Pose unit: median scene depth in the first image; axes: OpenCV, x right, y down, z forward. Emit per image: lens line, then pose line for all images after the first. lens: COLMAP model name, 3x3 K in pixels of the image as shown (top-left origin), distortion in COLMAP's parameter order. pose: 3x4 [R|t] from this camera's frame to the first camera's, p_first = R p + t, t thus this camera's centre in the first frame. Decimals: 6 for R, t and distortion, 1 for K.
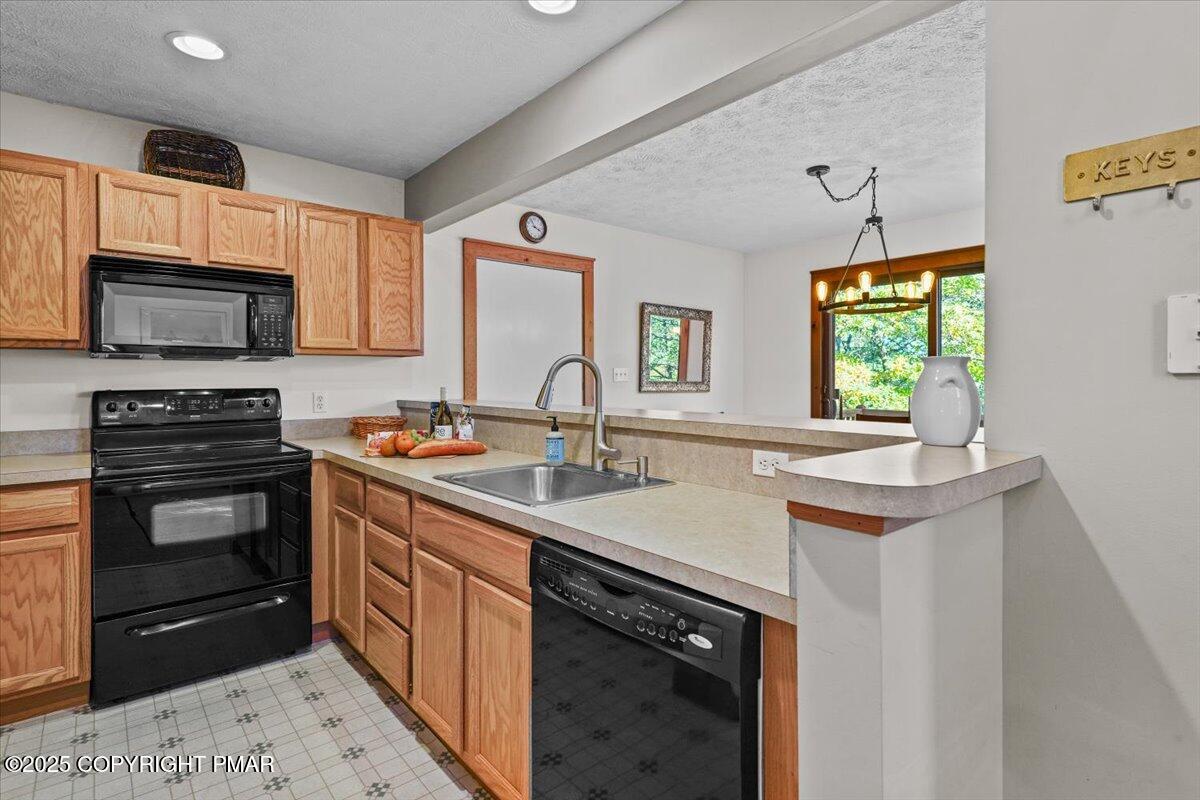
lens RADIAL K [[598.7, 0, 597.2], [0, 598.7, 380.0], [0, 0, 1]] dist [0.003017, -0.000943]
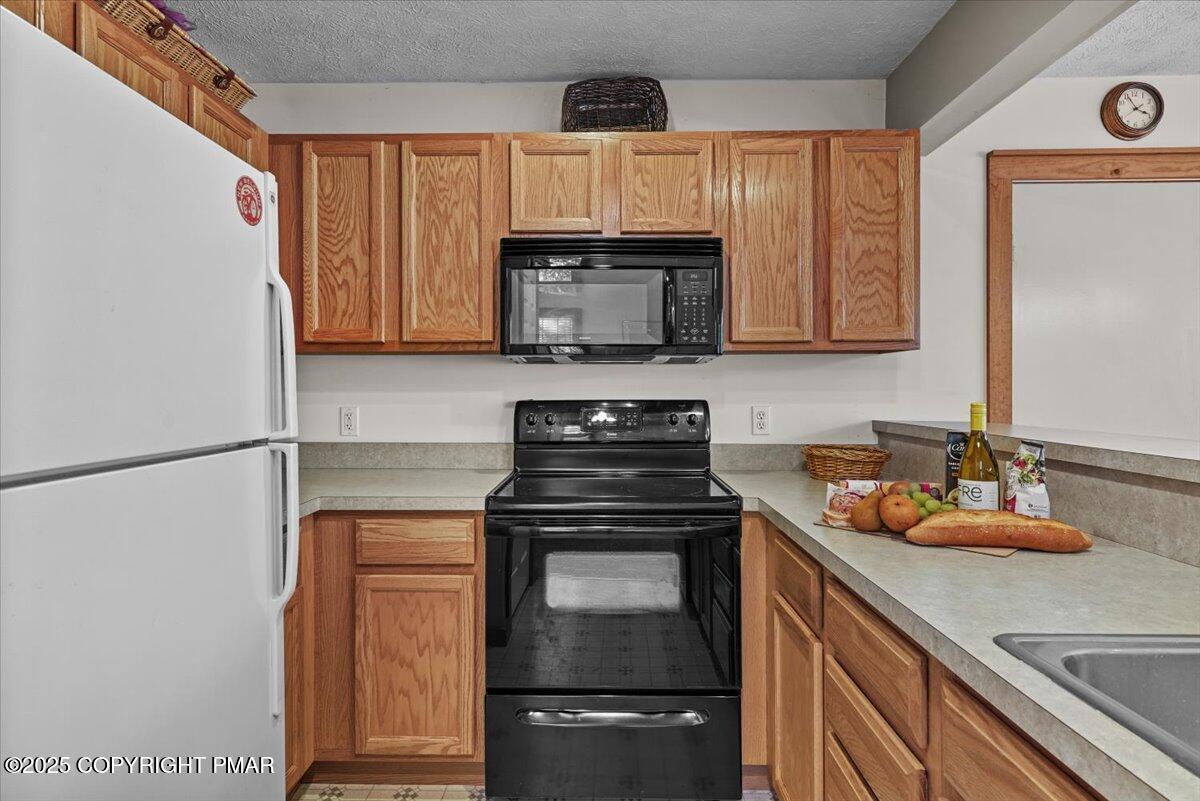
lens RADIAL K [[638.5, 0, 598.7], [0, 638.5, 388.0], [0, 0, 1]] dist [0.006300, -0.000048]
pose [[0.758266, 0.001836, -0.651943, -0.141957], [-0.004029, 0.999990, -0.001870, 0.000937], [0.651933, 0.004045, 0.758266, 0.370432]]
